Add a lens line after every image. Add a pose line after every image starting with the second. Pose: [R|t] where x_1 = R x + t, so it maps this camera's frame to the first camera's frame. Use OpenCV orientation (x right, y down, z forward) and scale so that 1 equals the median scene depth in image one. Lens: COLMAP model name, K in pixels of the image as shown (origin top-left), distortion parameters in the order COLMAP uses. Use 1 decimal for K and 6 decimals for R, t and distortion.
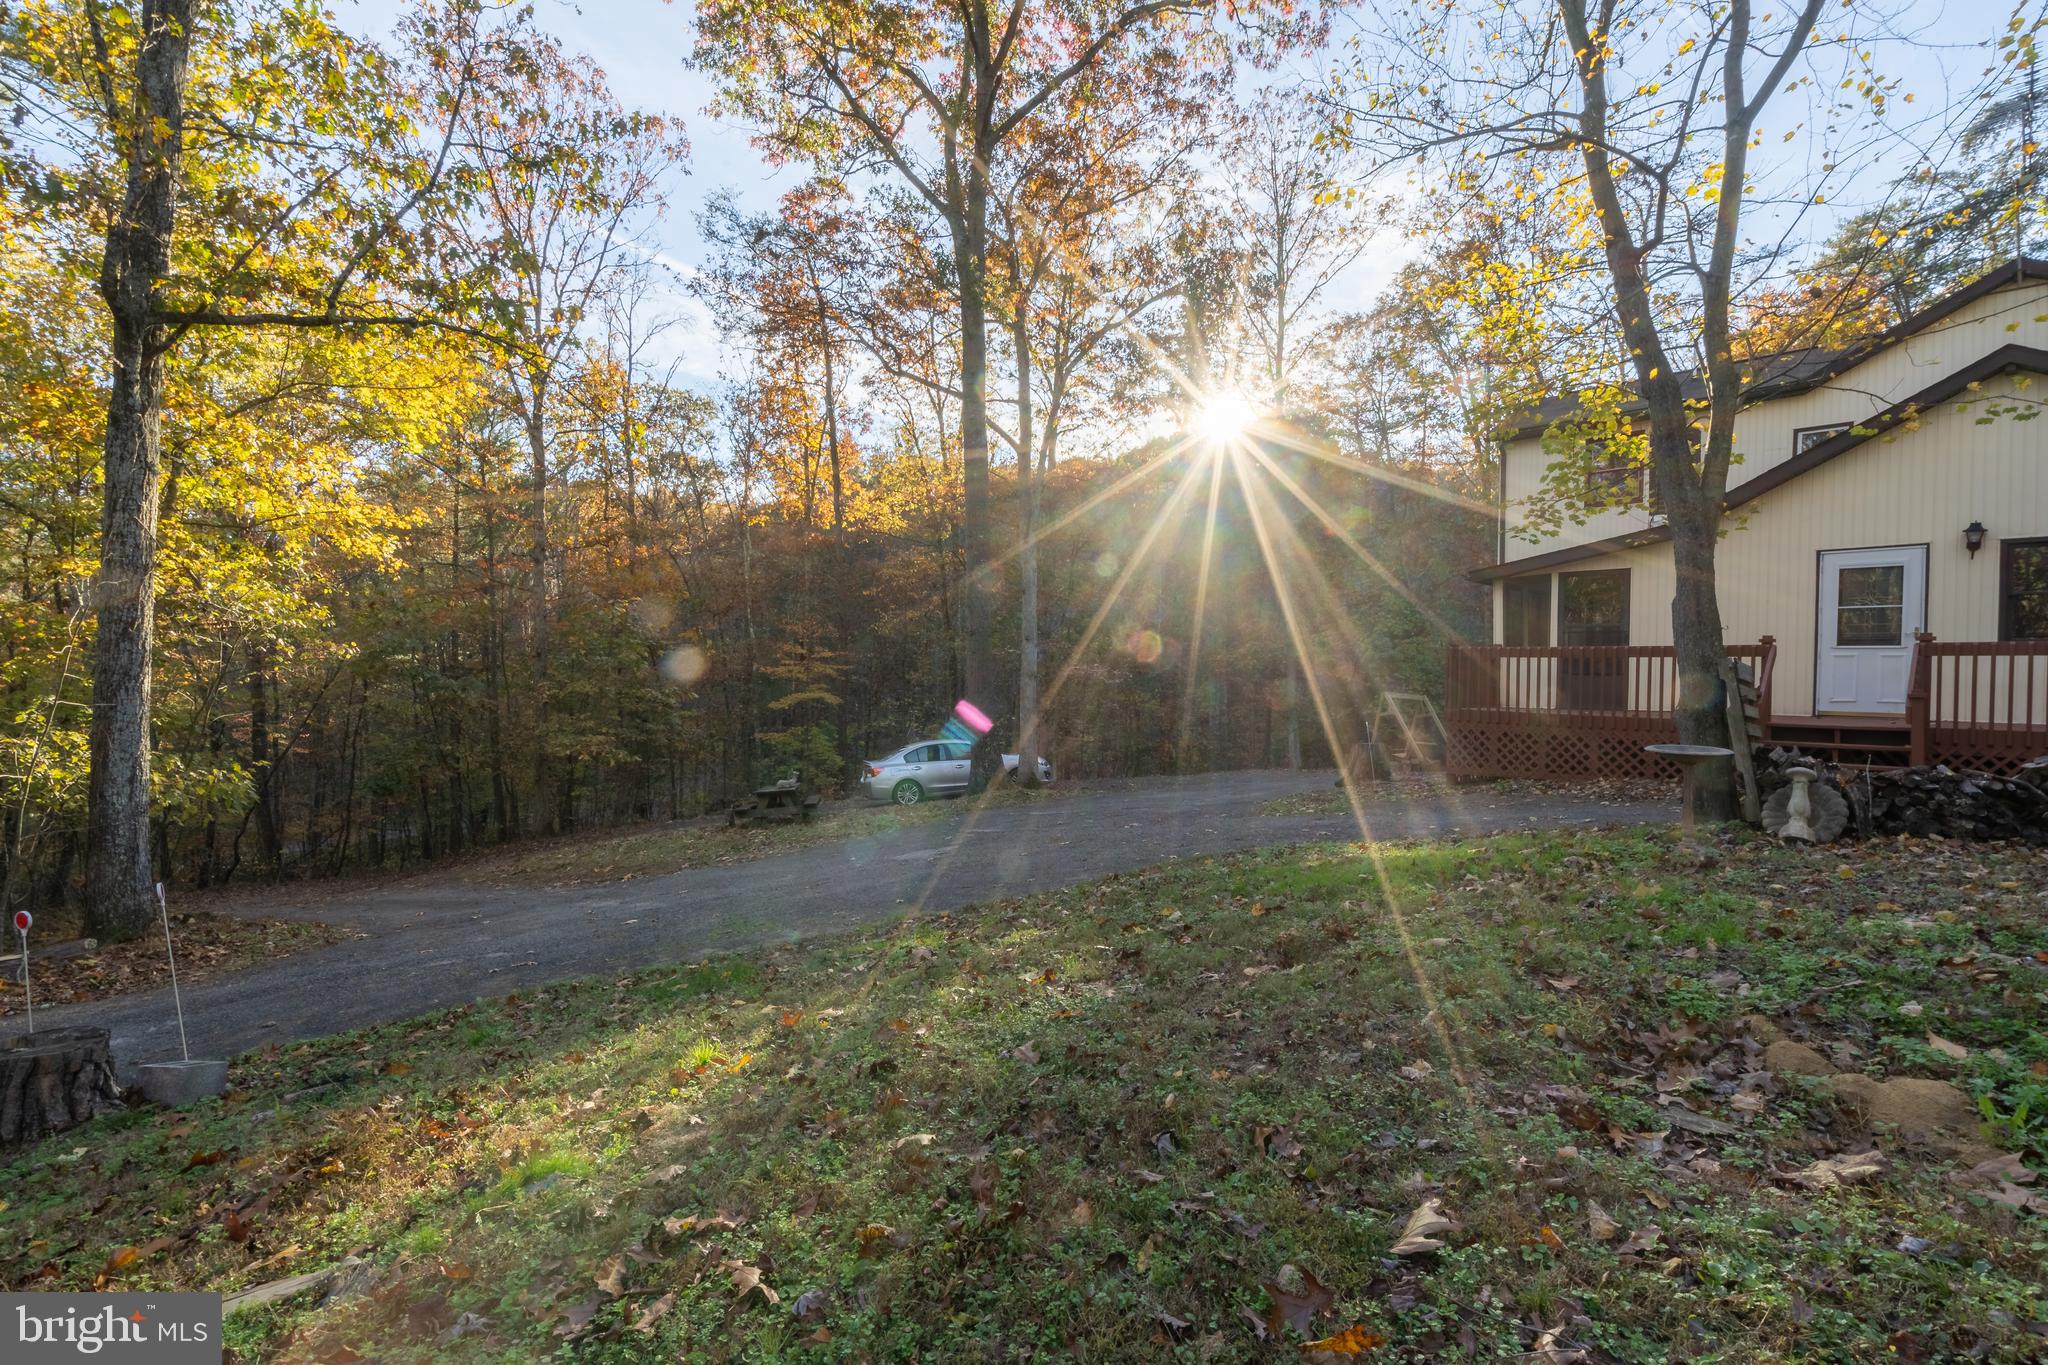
lens RADIAL K [[941.0, 0, 1001.0], [0, 941.0, 683.3], [0, 0, 1]] dist [-0.005041, 0.001546]
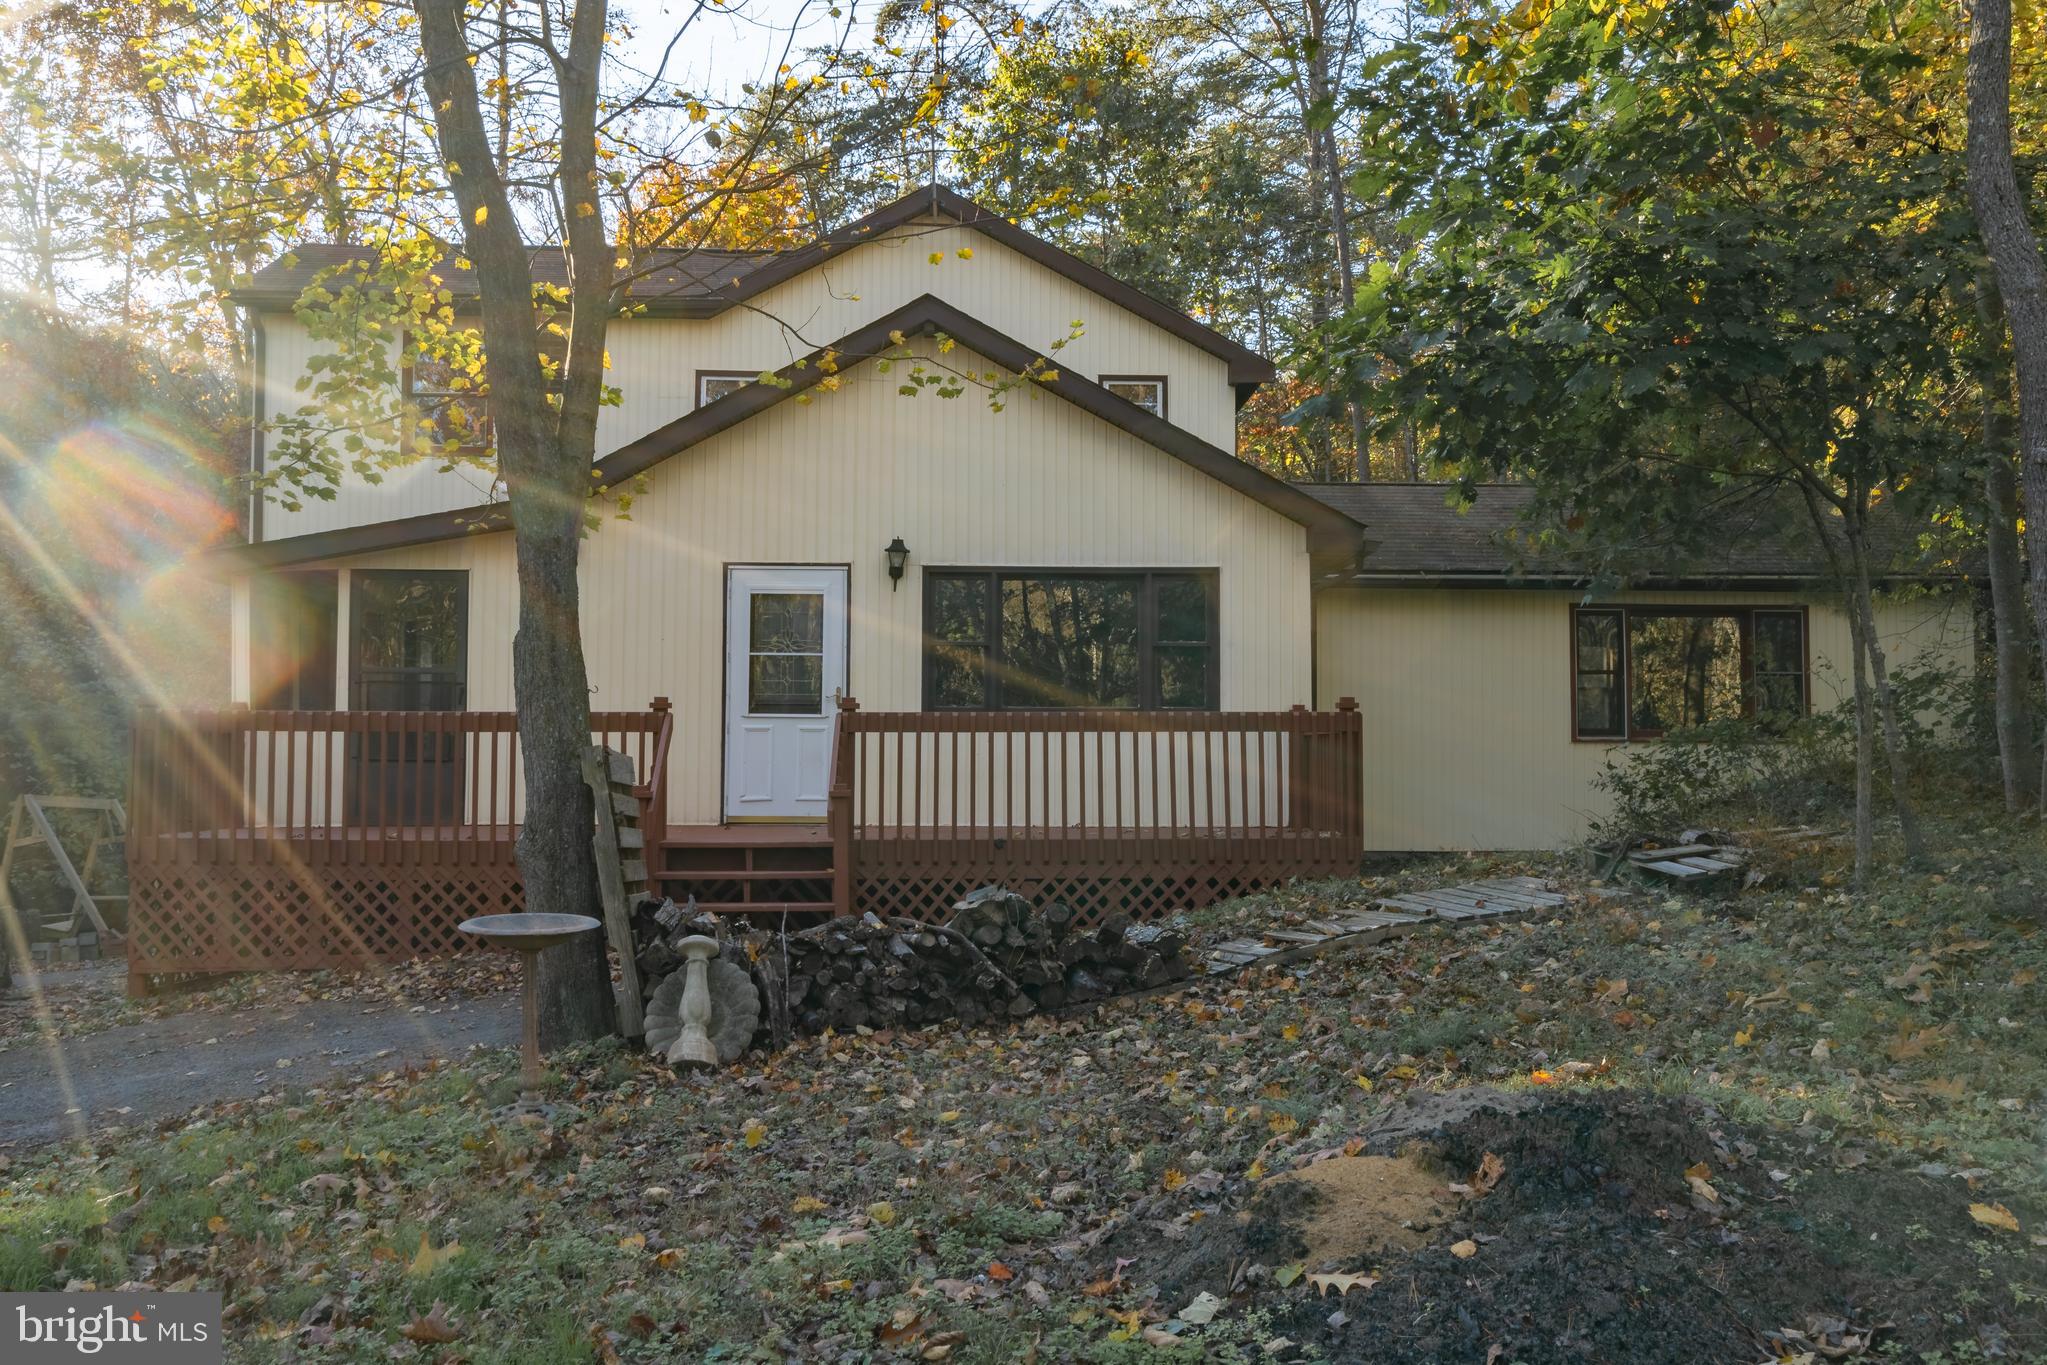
lens RADIAL K [[1789.2, 0, 1016.9], [0, 1789.2, 679.5], [0, 0, 1]] dist [0.014066, -0.019534]
pose [[0.642653, 0.020501, 0.765883, 0.089009], [0.014070, 0.999158, -0.038552, -0.016300], [-0.766028, 0.035551, 0.641824, 0.091746]]
